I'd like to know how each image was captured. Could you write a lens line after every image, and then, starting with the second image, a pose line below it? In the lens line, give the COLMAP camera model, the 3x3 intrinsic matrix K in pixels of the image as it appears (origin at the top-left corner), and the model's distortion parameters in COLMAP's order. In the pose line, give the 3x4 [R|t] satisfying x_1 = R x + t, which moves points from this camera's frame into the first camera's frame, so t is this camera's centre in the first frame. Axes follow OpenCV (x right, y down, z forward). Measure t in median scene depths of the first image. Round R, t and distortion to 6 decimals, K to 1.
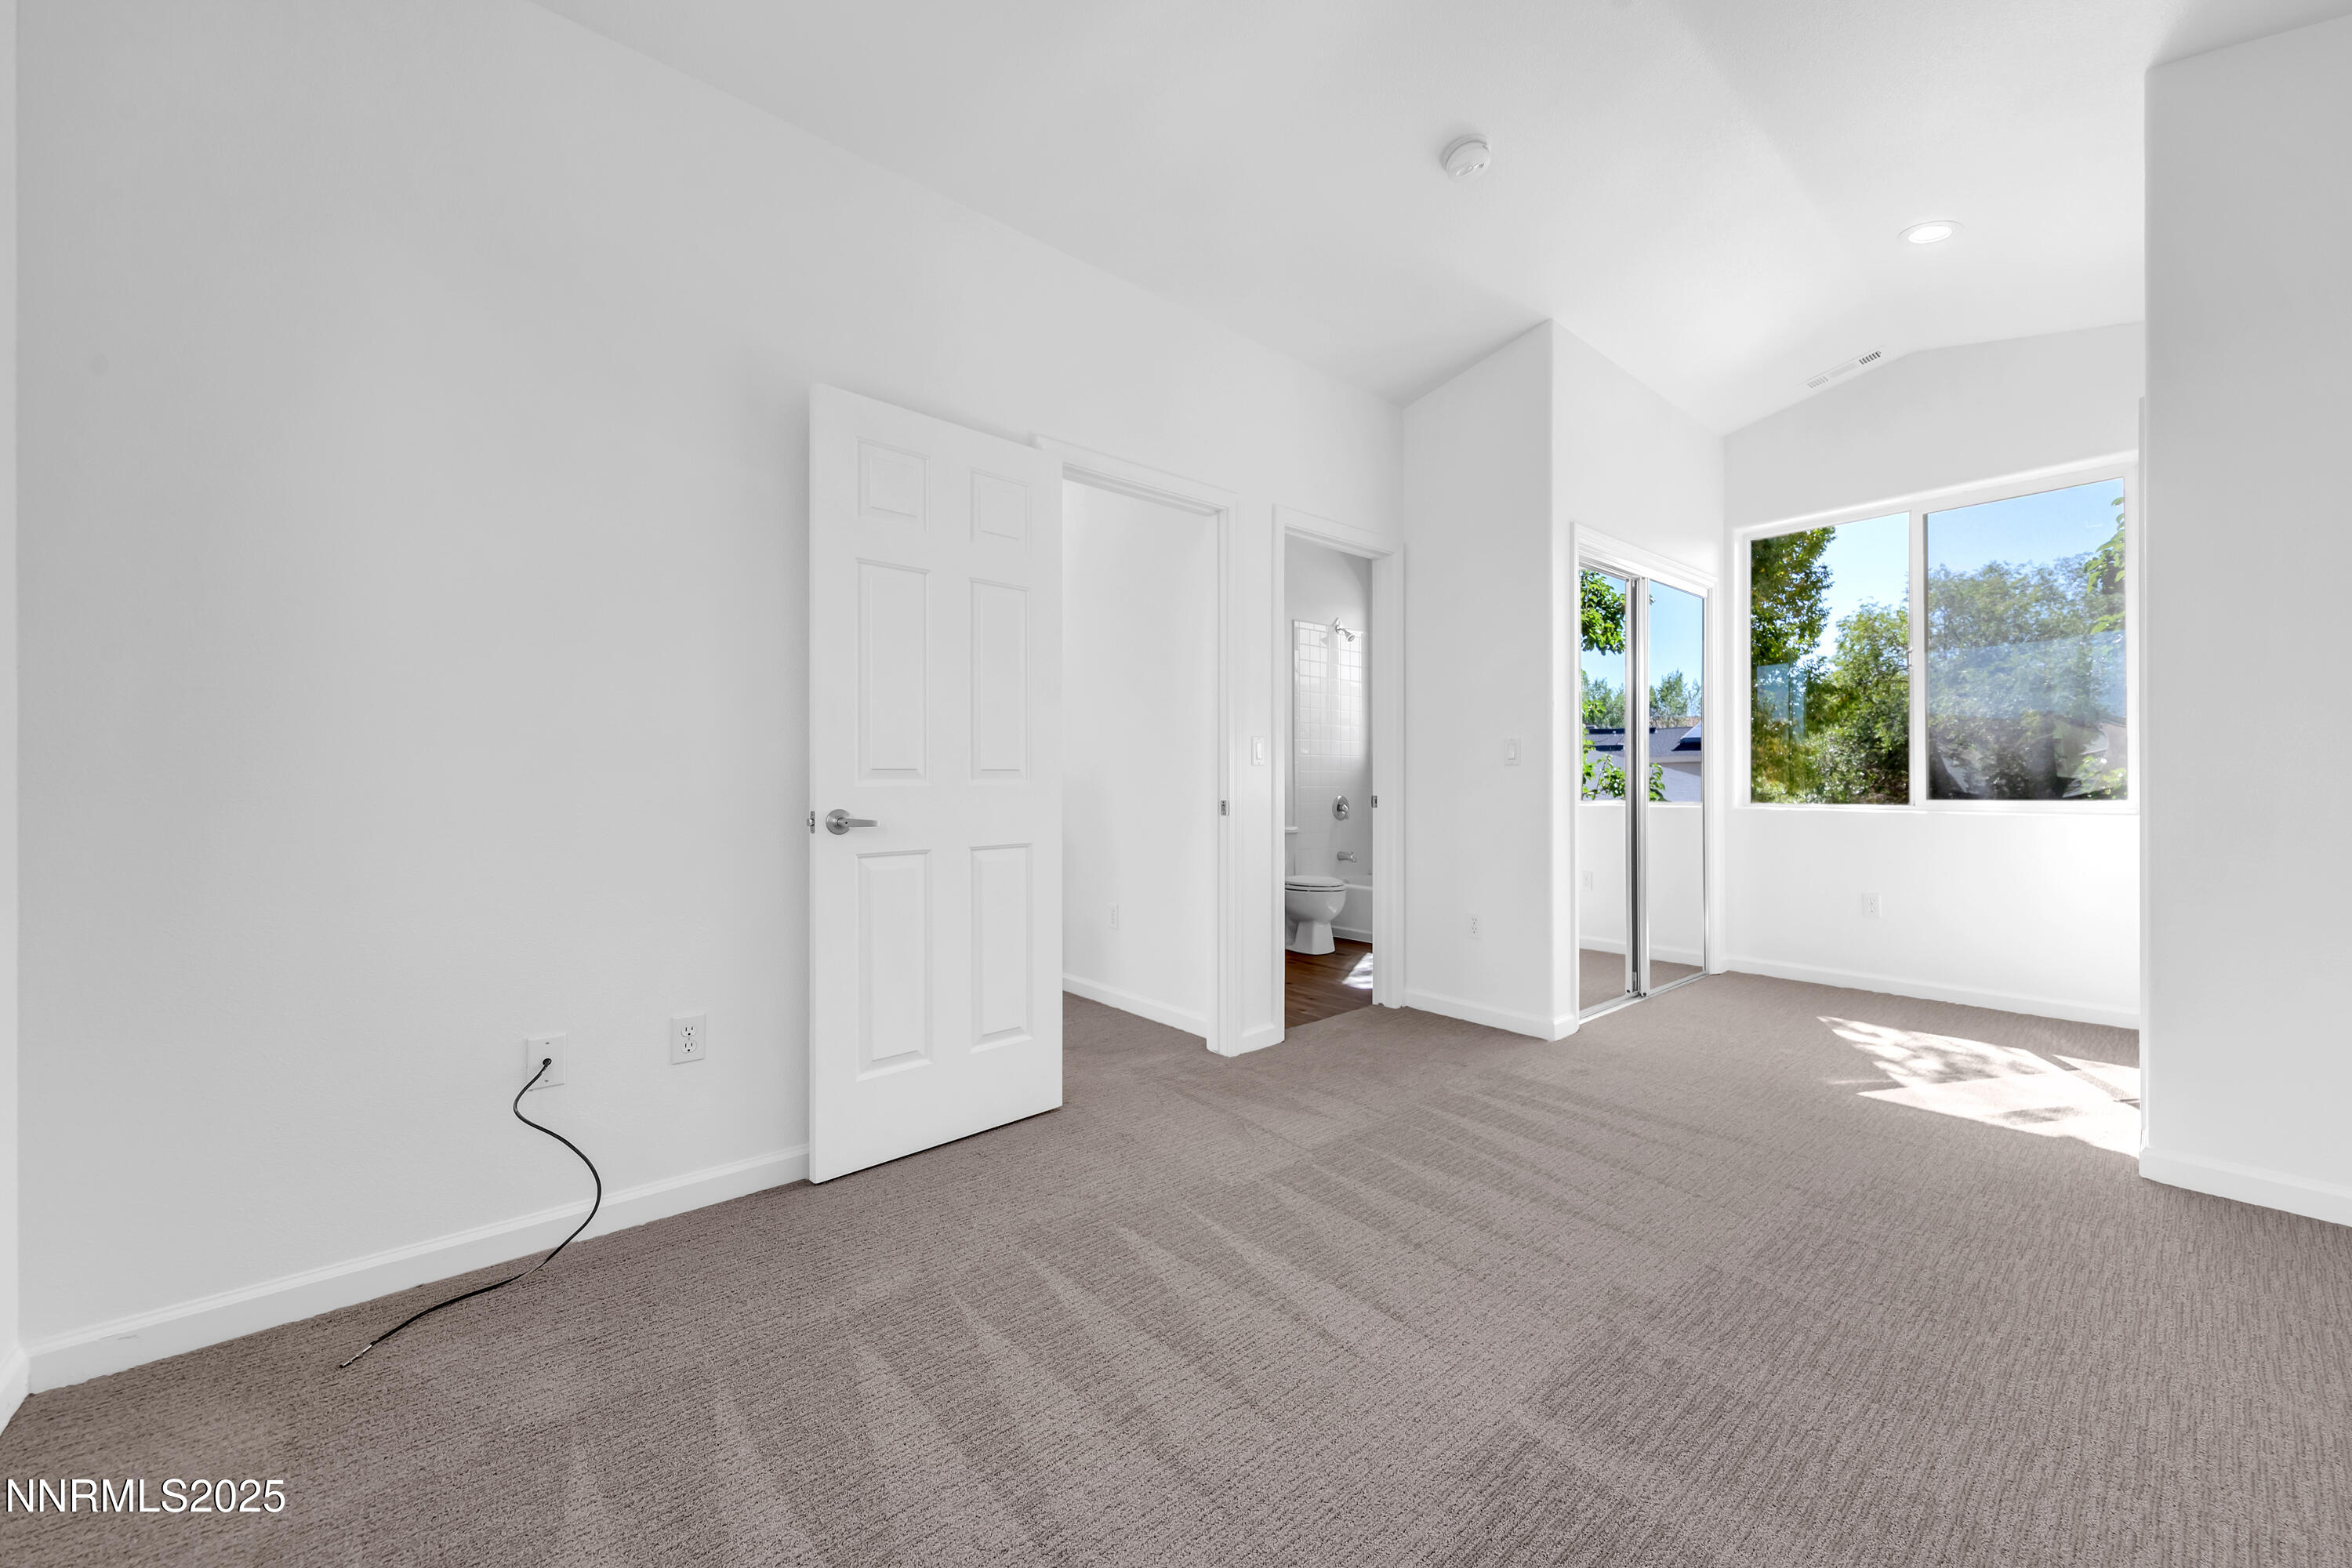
lens RADIAL K [[868.1, 0, 1193.9], [0, 868.1, 778.2], [0, 0, 1]] dist [-0.006469, 0.000040]
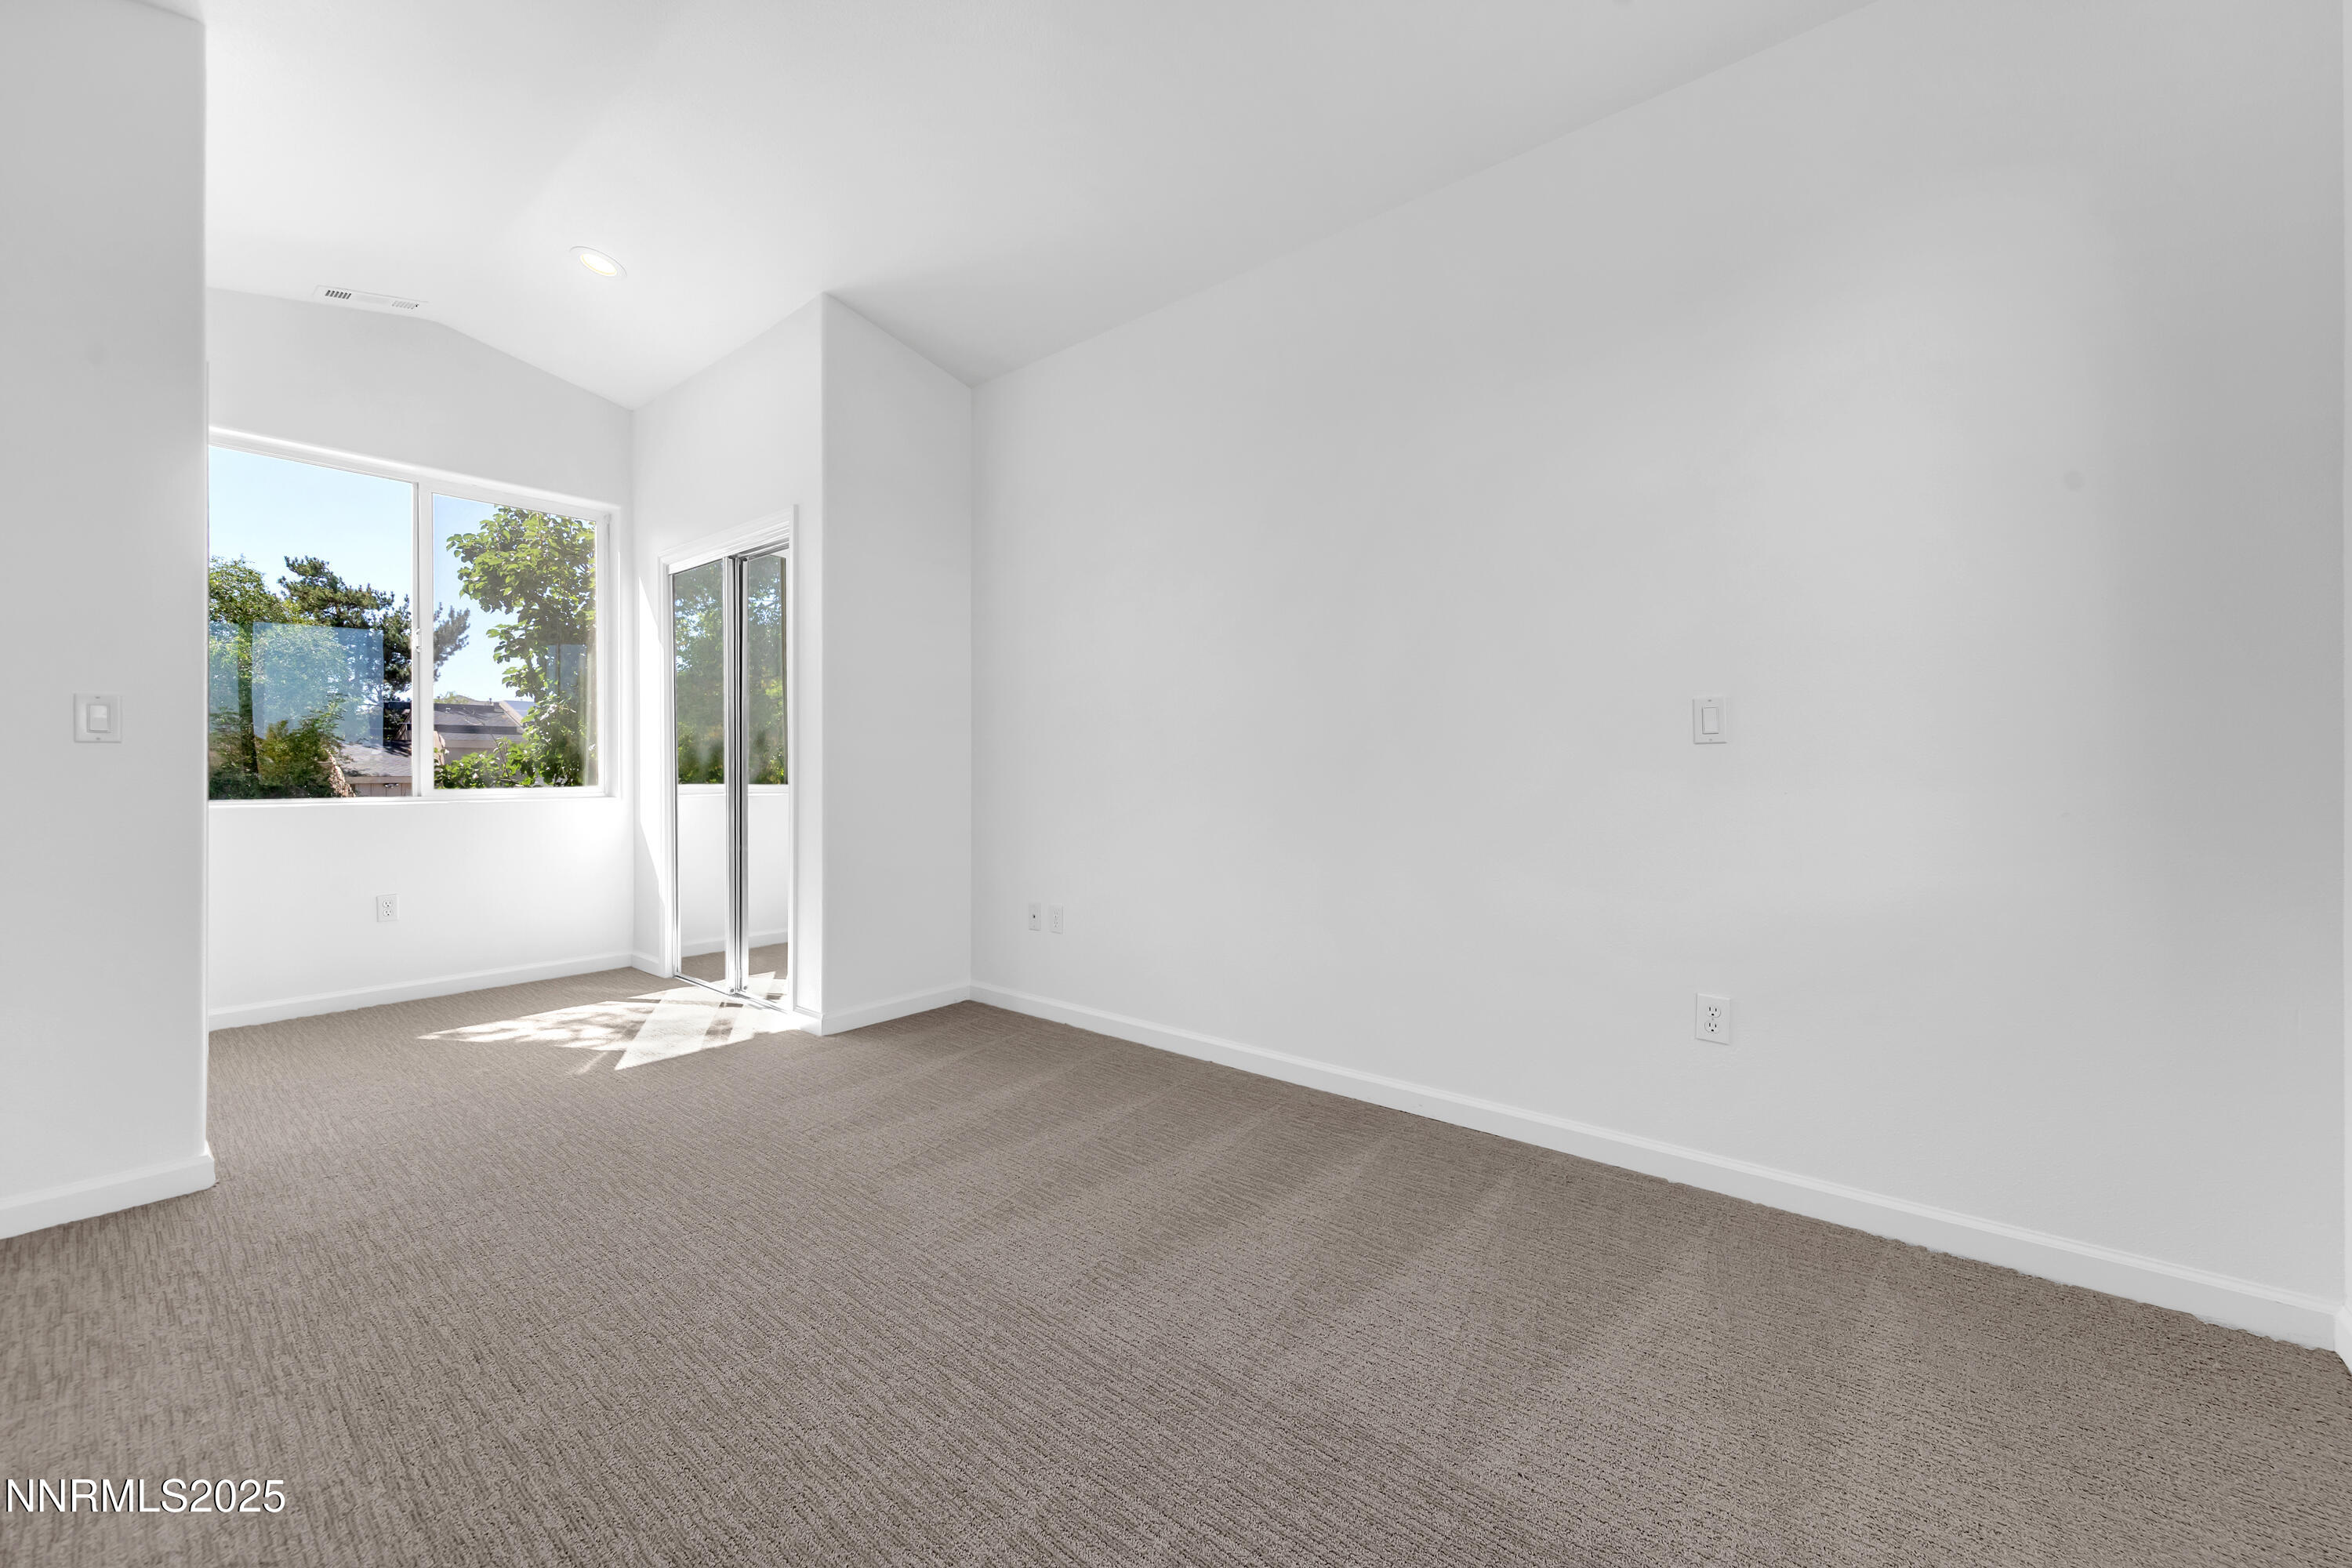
lens RADIAL K [[868.1, 0, 1193.9], [0, 868.1, 778.2], [0, 0, 1]] dist [-0.006469, 0.000040]
pose [[-0.191101, -0.009902, 0.981520, -0.105139], [-0.002316, 0.999951, 0.009637, 0.000491], [-0.981568, -0.000431, -0.191115, 0.138707]]
